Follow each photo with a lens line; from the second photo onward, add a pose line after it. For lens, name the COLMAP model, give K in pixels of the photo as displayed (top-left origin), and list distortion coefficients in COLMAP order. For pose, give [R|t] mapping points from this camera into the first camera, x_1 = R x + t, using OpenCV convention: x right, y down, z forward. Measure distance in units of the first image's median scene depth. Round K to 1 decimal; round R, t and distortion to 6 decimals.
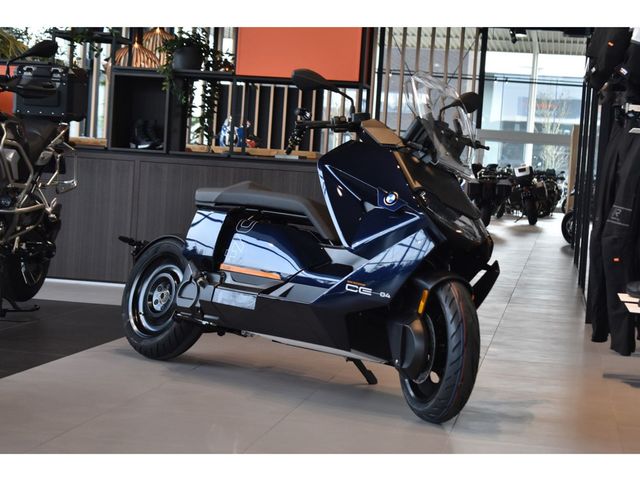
lens RADIAL K [[1532.8, 0, 320.1], [0, 1532.8, 240.0], [0, 0, 1]] dist [0.004500, 0.000000]
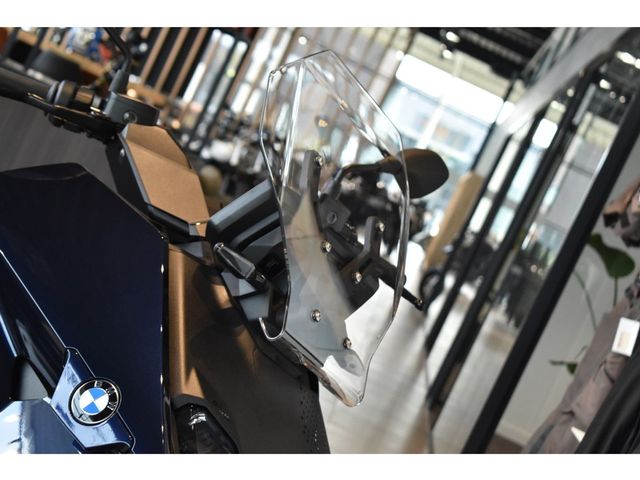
lens RADIAL K [[1532.8, 0, 320.0], [0, 1532.8, 239.9], [0, 0, 1]] dist [0.004500, 0.000000]
pose [[0.923292, 0.370164, 0.102525, 0.043127], [-0.373059, 0.927754, 0.009954, -0.075102], [-0.091433, -0.047438, 0.994681, 0.665054]]
